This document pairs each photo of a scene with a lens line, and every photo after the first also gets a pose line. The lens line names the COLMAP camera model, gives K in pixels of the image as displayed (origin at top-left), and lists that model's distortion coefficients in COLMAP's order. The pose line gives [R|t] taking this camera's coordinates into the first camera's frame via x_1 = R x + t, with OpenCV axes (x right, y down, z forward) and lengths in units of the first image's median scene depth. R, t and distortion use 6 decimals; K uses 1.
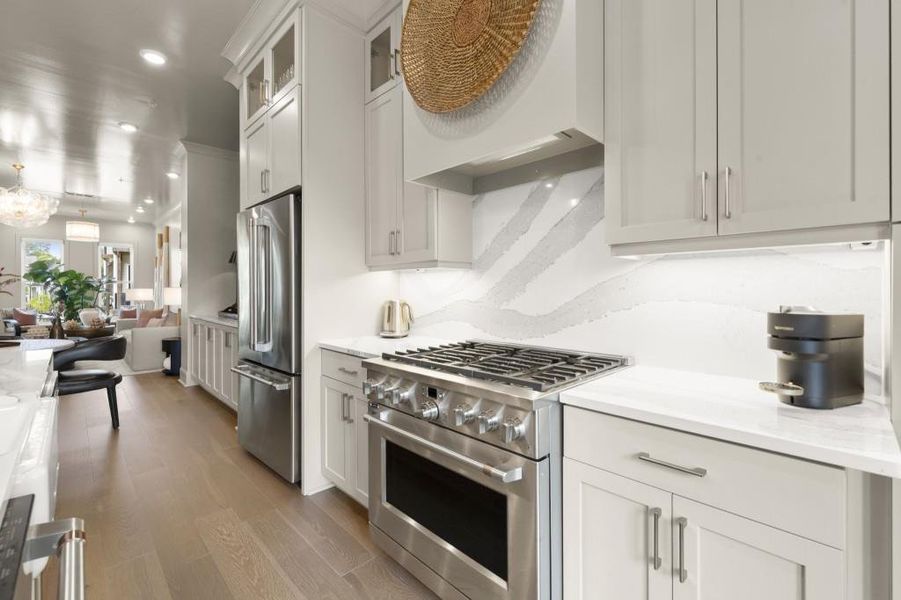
lens RADIAL K [[389.7, 0, 448.5], [0, 389.7, 296.4], [0, 0, 1]] dist [-0.003426, -0.000482]
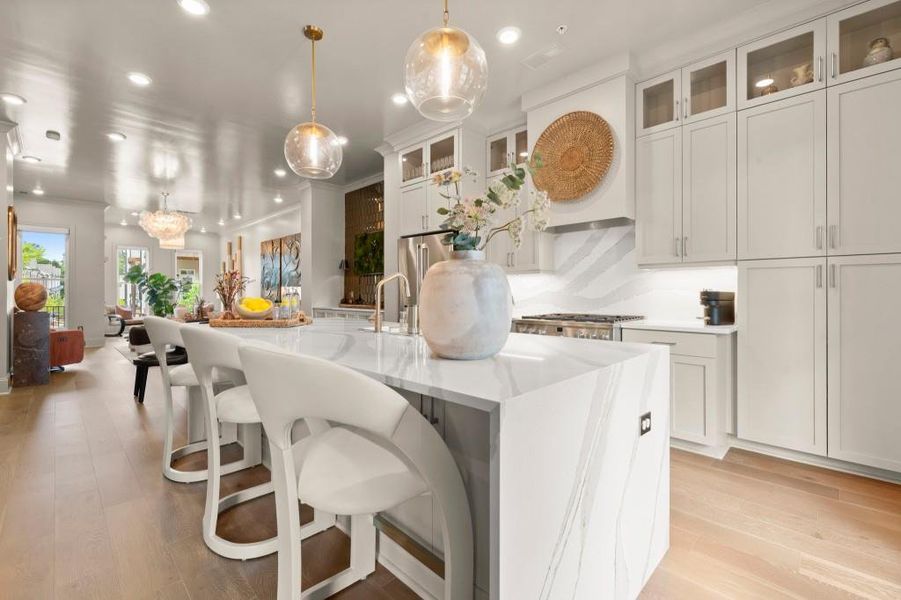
lens RADIAL K [[389.7, 0, 446.4], [0, 389.7, 297.1], [0, 0, 1]] dist [-0.003426, -0.000482]
pose [[0.999888, 0.001372, 0.014894, -0.474296], [-0.001269, 0.999975, -0.006942, 0.049520], [-0.014903, 0.006922, 0.999865, -0.811490]]
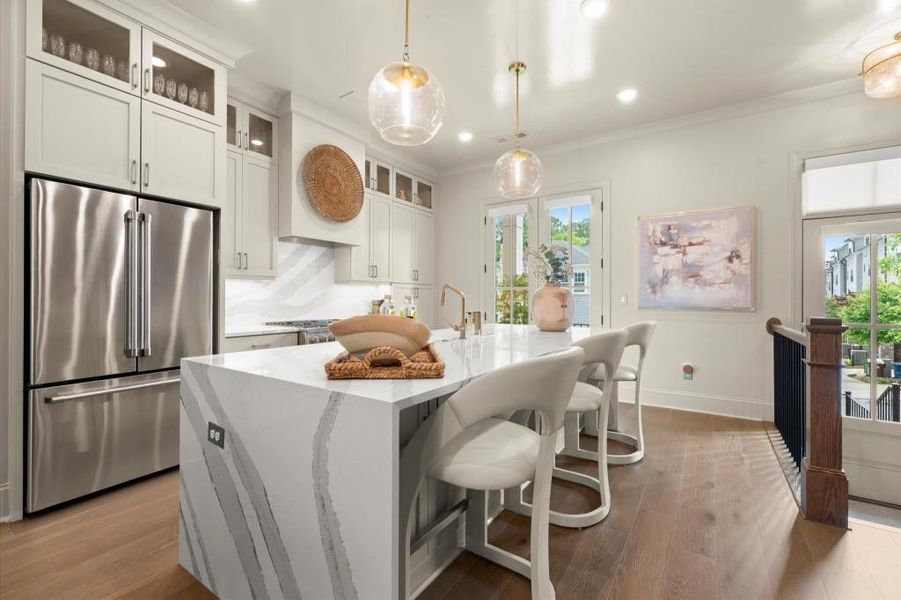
lens RADIAL K [[389.7, 0, 427.1], [0, 389.7, 290.7], [0, 0, 1]] dist [-0.003426, -0.000482]
pose [[-0.179793, 0.014602, 0.983596, -1.764776], [0.010214, 0.999864, -0.012977, -0.001371], [-0.983651, 0.007713, -0.179918, 0.611520]]
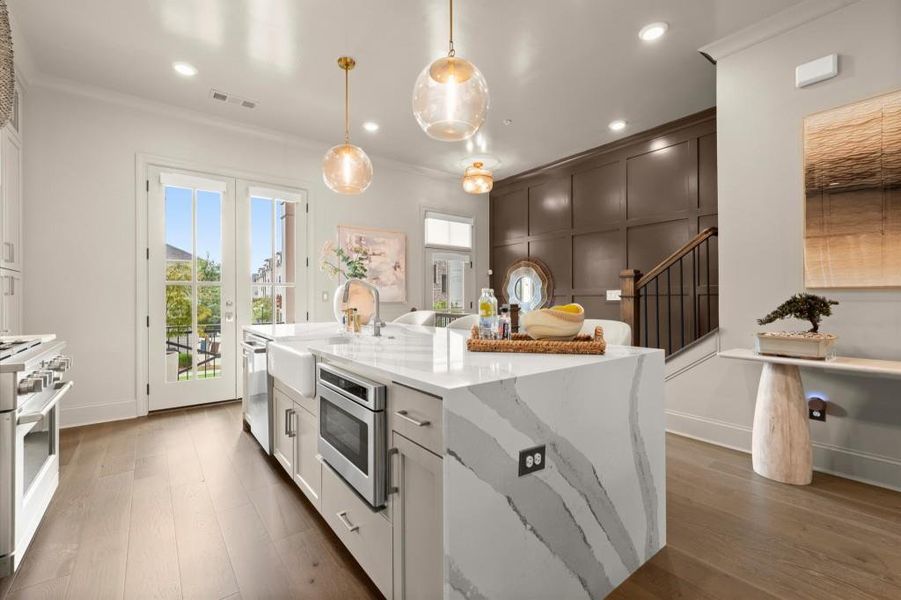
lens RADIAL K [[389.7, 0, 453.2], [0, 389.7, 296.7], [0, 0, 1]] dist [-0.003426, -0.000482]
pose [[-0.994310, 0.000276, 0.106528, -0.984826], [0.001891, 0.999885, 0.015053, -0.003265], [-0.106511, 0.015169, -0.994196, 1.365882]]
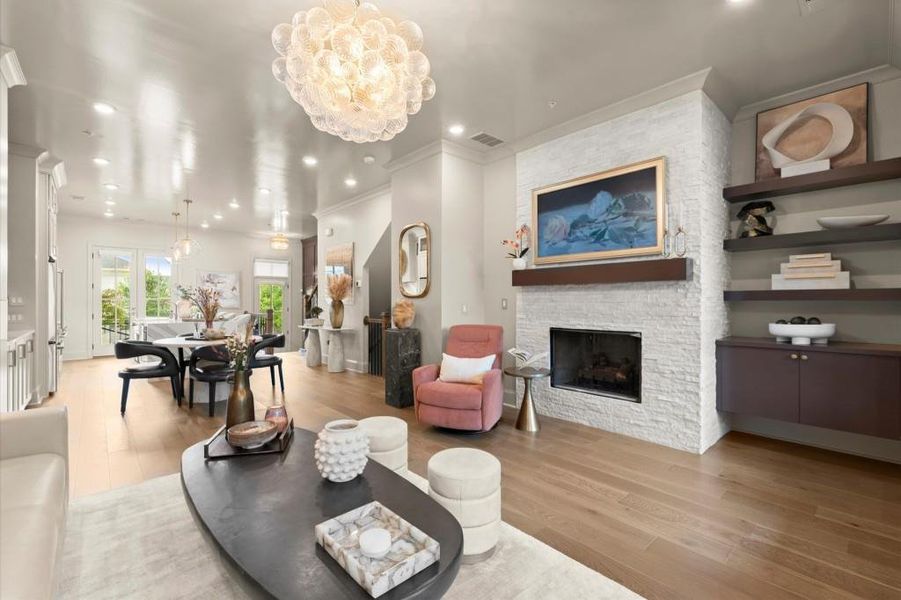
lens RADIAL K [[389.7, 0, 451.2], [0, 389.7, 300.3], [0, 0, 1]] dist [-0.003426, -0.000482]
pose [[-0.999438, -0.000823, 0.033507, -3.019365], [-0.000469, 0.999944, 0.010590, -0.071077], [-0.033514, 0.010568, -0.999382, 3.408294]]
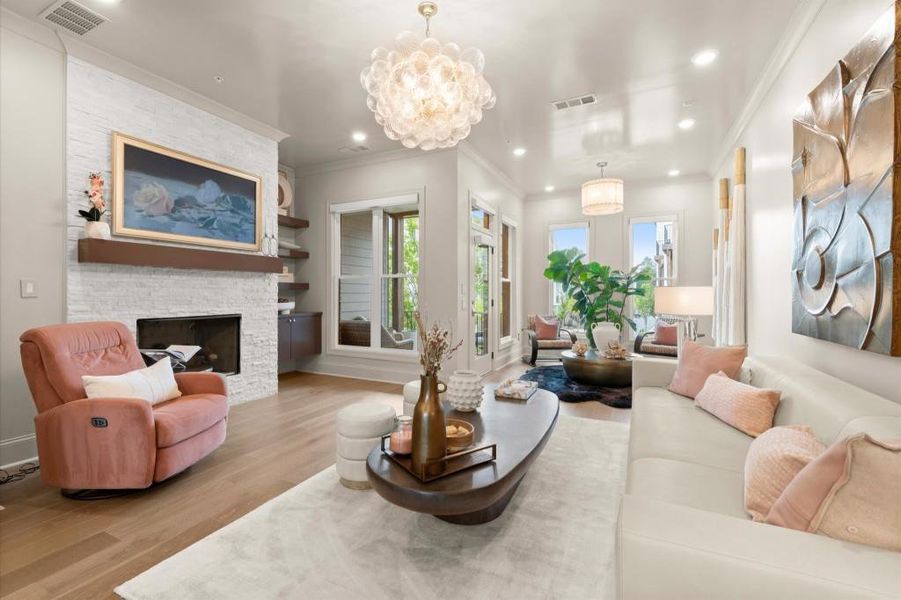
lens RADIAL K [[389.7, 0, 448.1], [0, 389.7, 295.5], [0, 0, 1]] dist [-0.003426, -0.000482]
pose [[0.335619, -0.000762, -0.941997, -1.734034], [-0.009275, 0.999949, -0.004113, -0.019089], [0.941952, 0.010118, 0.335595, 2.216907]]
